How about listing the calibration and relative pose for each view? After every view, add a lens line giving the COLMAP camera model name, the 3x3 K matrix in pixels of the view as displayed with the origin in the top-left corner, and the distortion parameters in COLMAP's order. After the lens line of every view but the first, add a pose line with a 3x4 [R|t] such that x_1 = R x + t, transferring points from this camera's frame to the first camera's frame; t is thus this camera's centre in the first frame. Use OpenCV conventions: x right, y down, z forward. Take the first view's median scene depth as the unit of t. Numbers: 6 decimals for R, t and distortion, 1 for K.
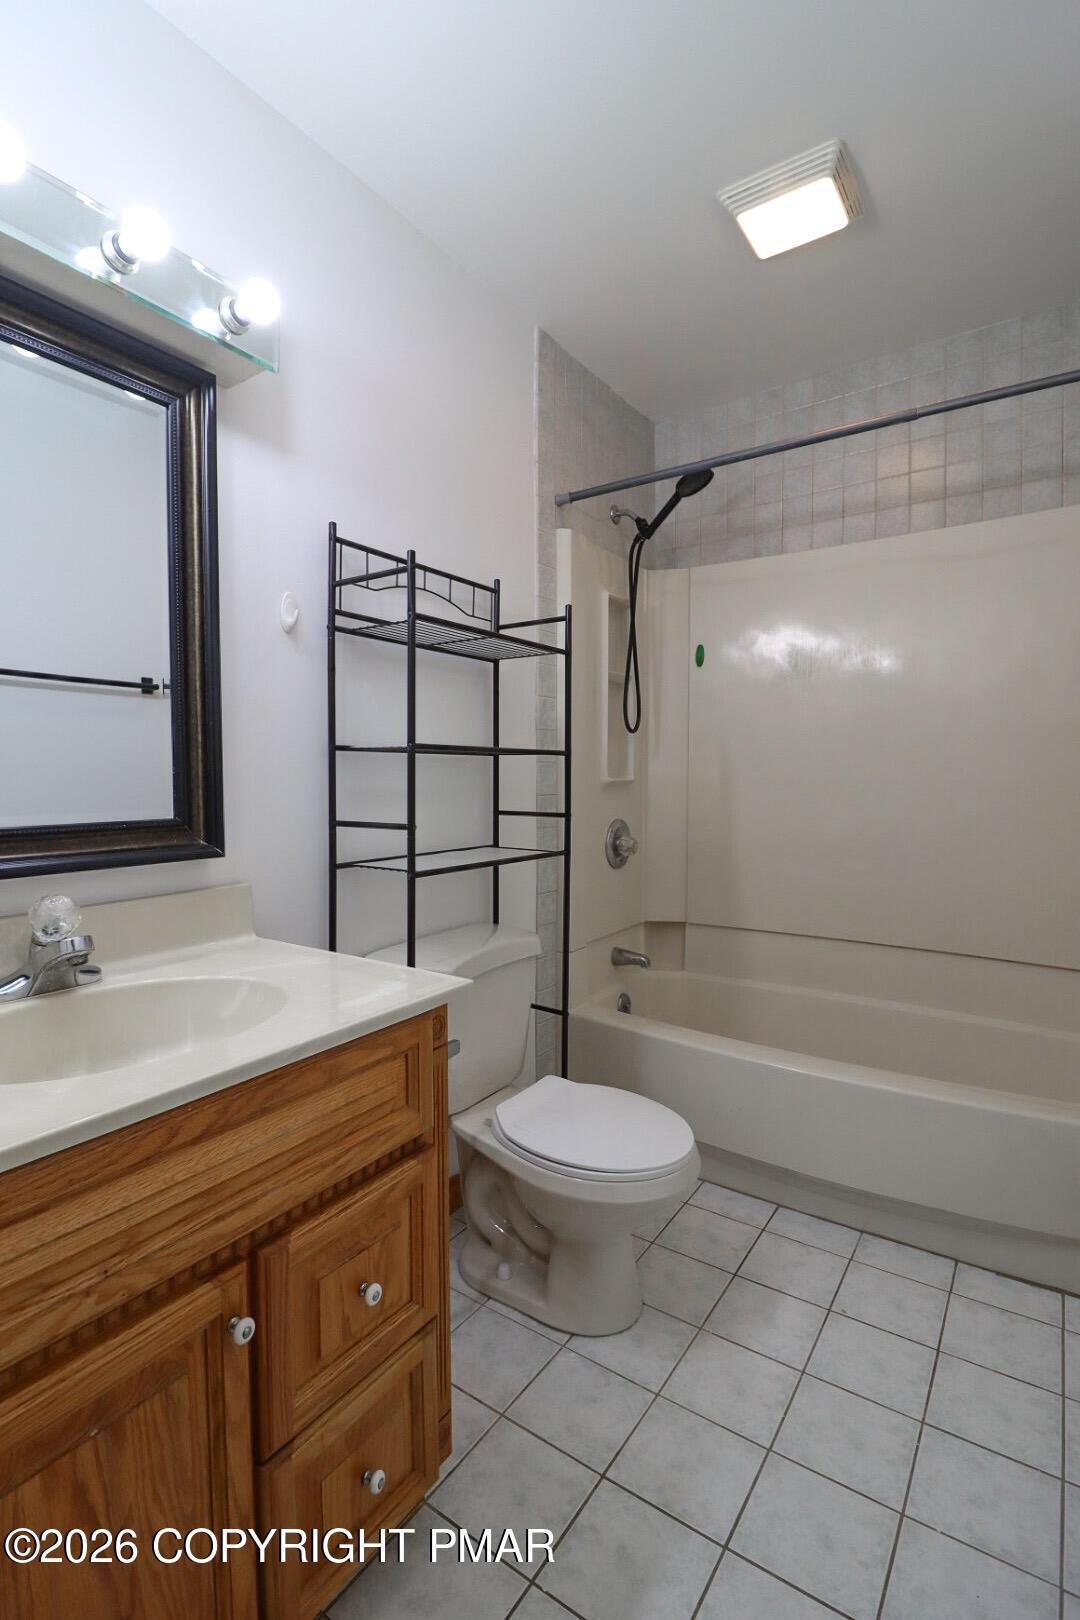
lens RADIAL K [[760.4, 0, 508.5], [0, 760.4, 793.9], [0, 0, 1]] dist [-0.005340, -0.010228]
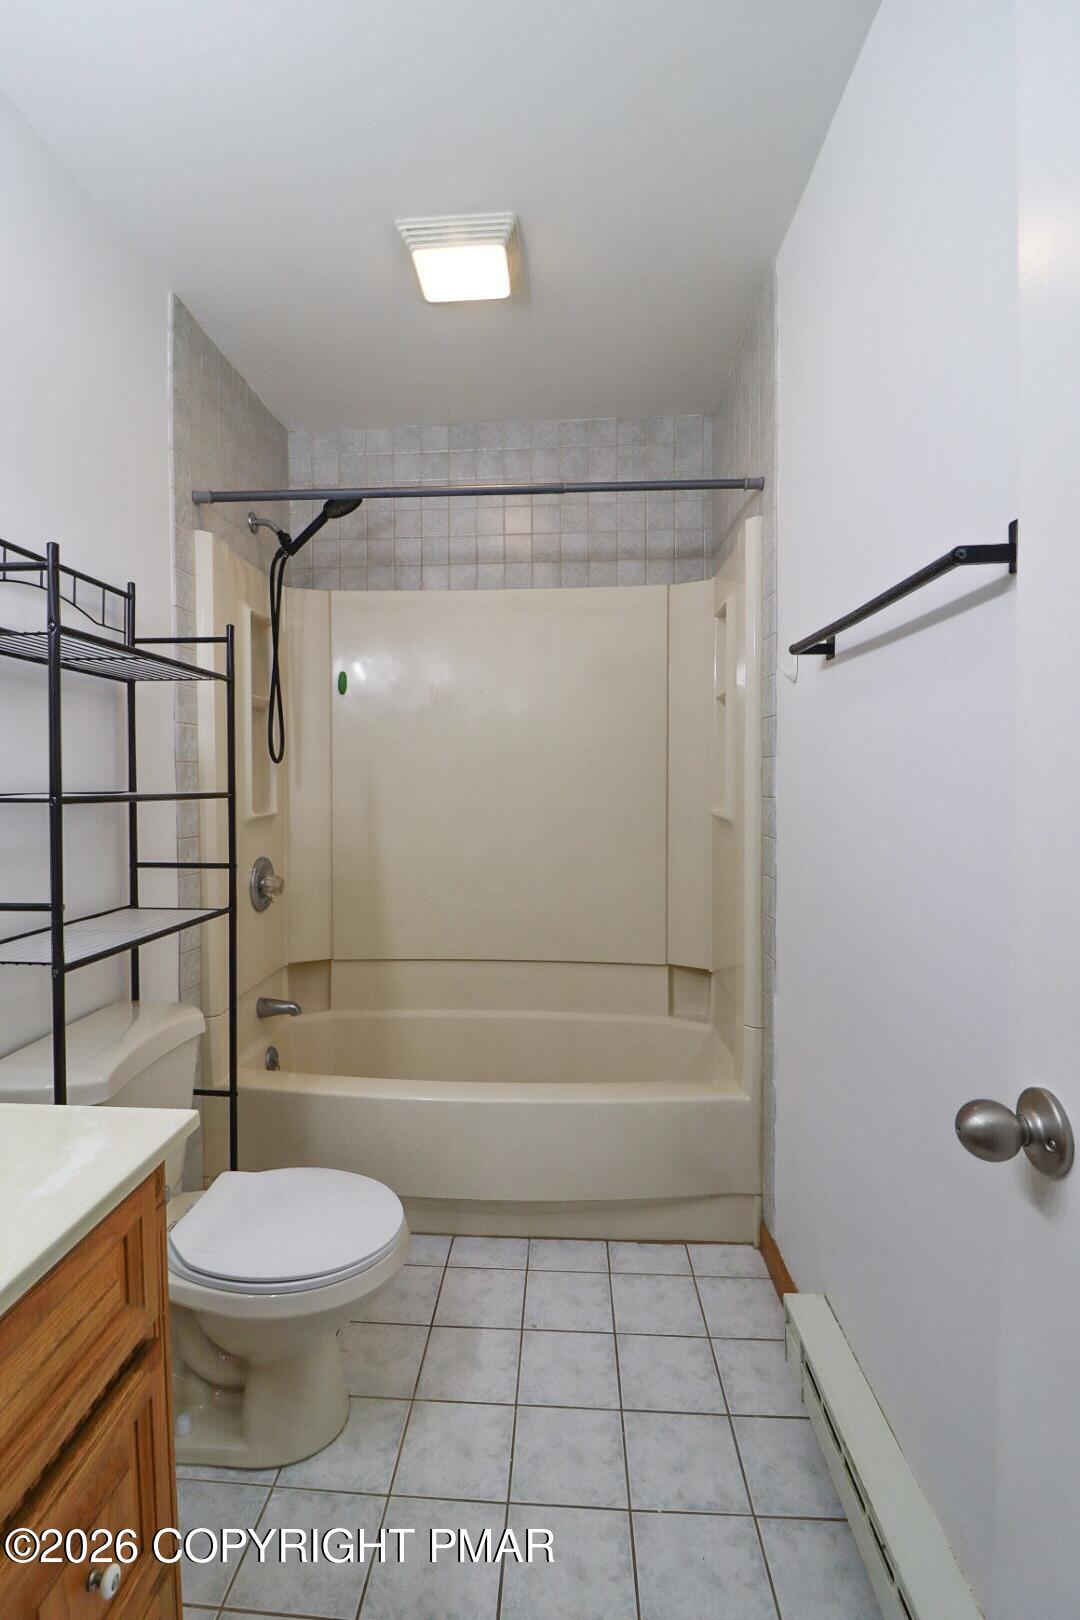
lens RADIAL K [[760.4, 0, 532.9], [0, 760.4, 805.0], [0, 0, 1]] dist [-0.005340, -0.010228]
pose [[0.847954, -0.013167, 0.529907, -0.091235], [0.014864, 0.999889, 0.001060, -0.037883], [-0.529862, 0.006978, 0.848055, 0.078649]]
